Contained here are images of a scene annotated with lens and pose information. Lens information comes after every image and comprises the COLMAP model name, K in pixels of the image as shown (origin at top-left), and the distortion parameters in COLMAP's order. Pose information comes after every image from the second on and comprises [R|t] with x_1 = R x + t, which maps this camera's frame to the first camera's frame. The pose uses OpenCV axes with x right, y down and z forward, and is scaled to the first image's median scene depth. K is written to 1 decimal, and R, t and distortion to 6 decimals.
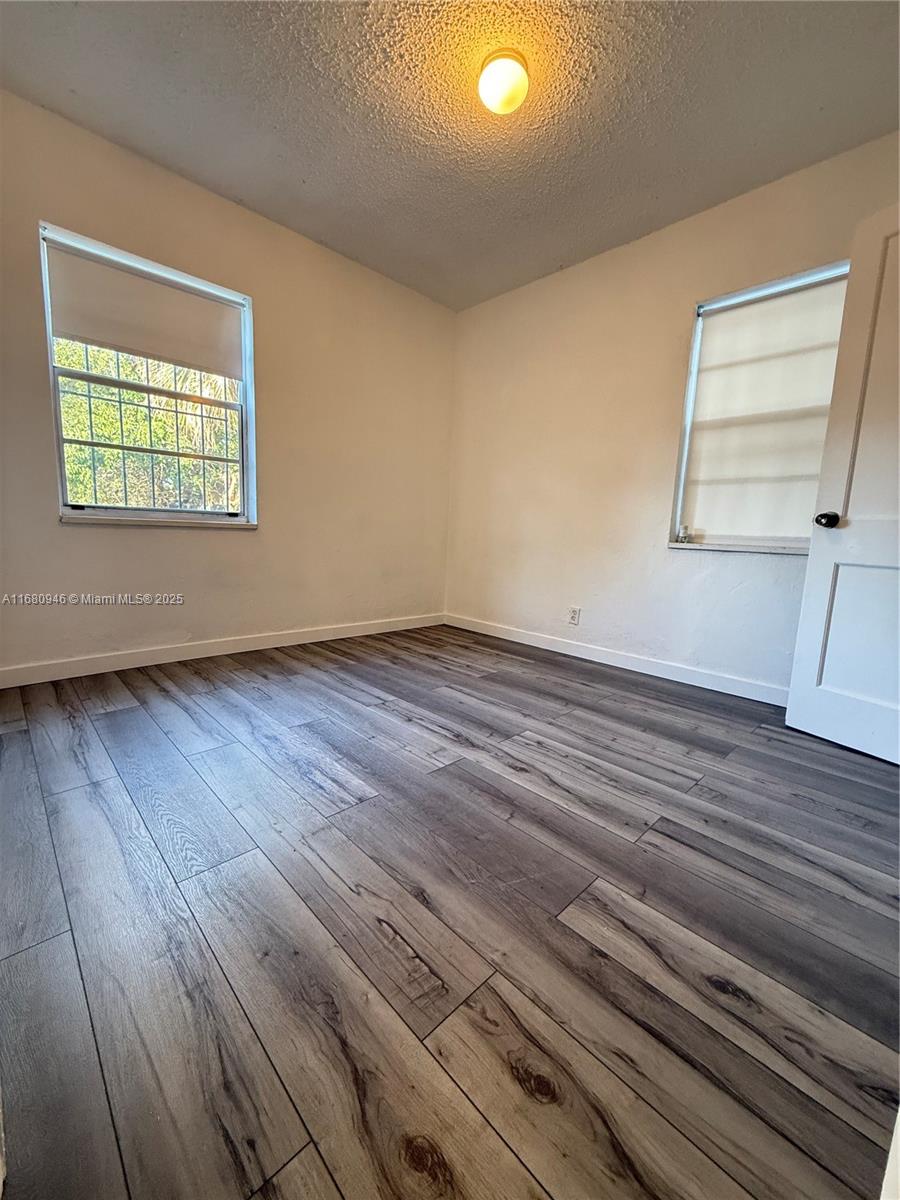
lens RADIAL K [[476.6, 0, 450.0], [0, 476.6, 600.0], [0, 0, 1]] dist [-0.002406, 0.000046]
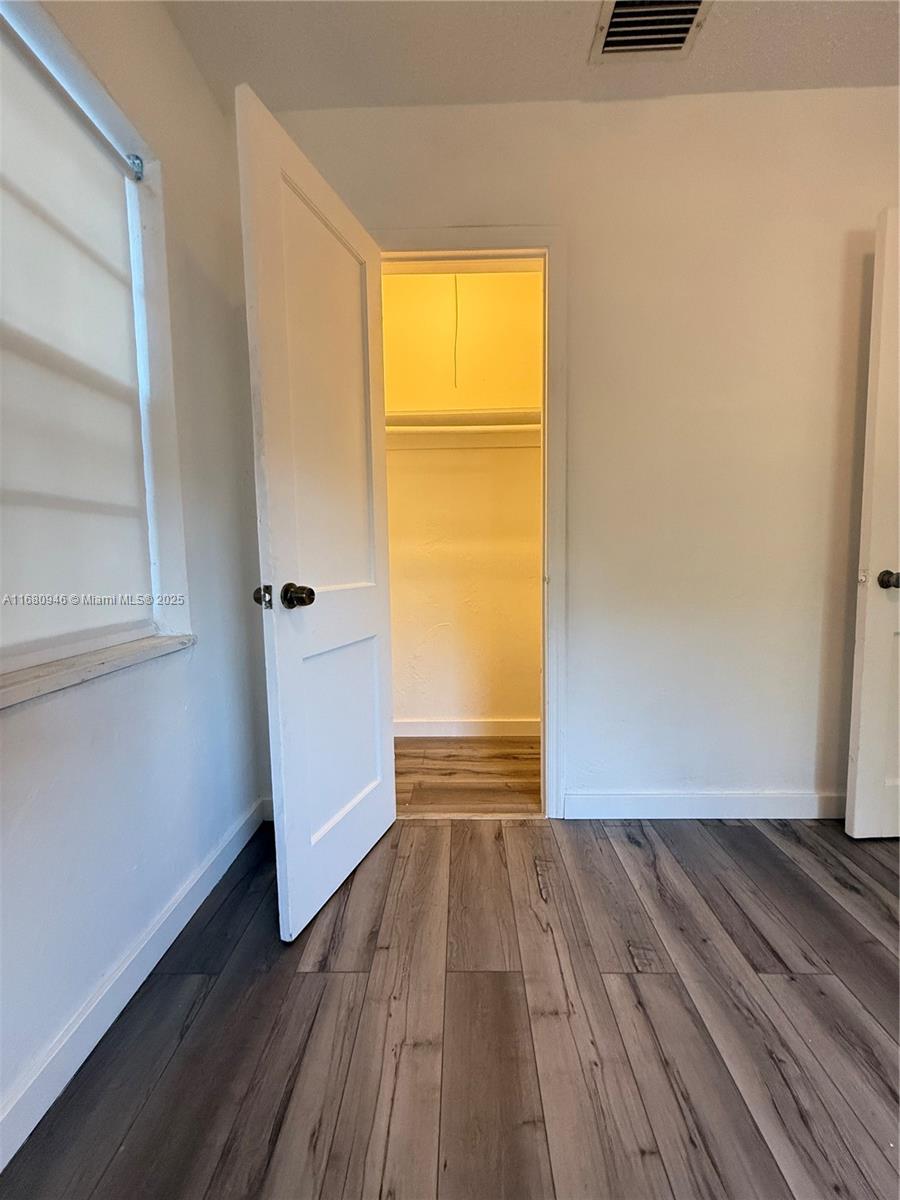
lens RADIAL K [[476.6, 0, 450.0], [0, 476.6, 600.0], [0, 0, 1]] dist [-0.002406, 0.000046]
pose [[-0.700871, -0.087826, 0.707861, 0.257810], [0.091243, 0.973199, 0.211089, -0.335547], [-0.707428, 0.212534, -0.674073, 1.559819]]
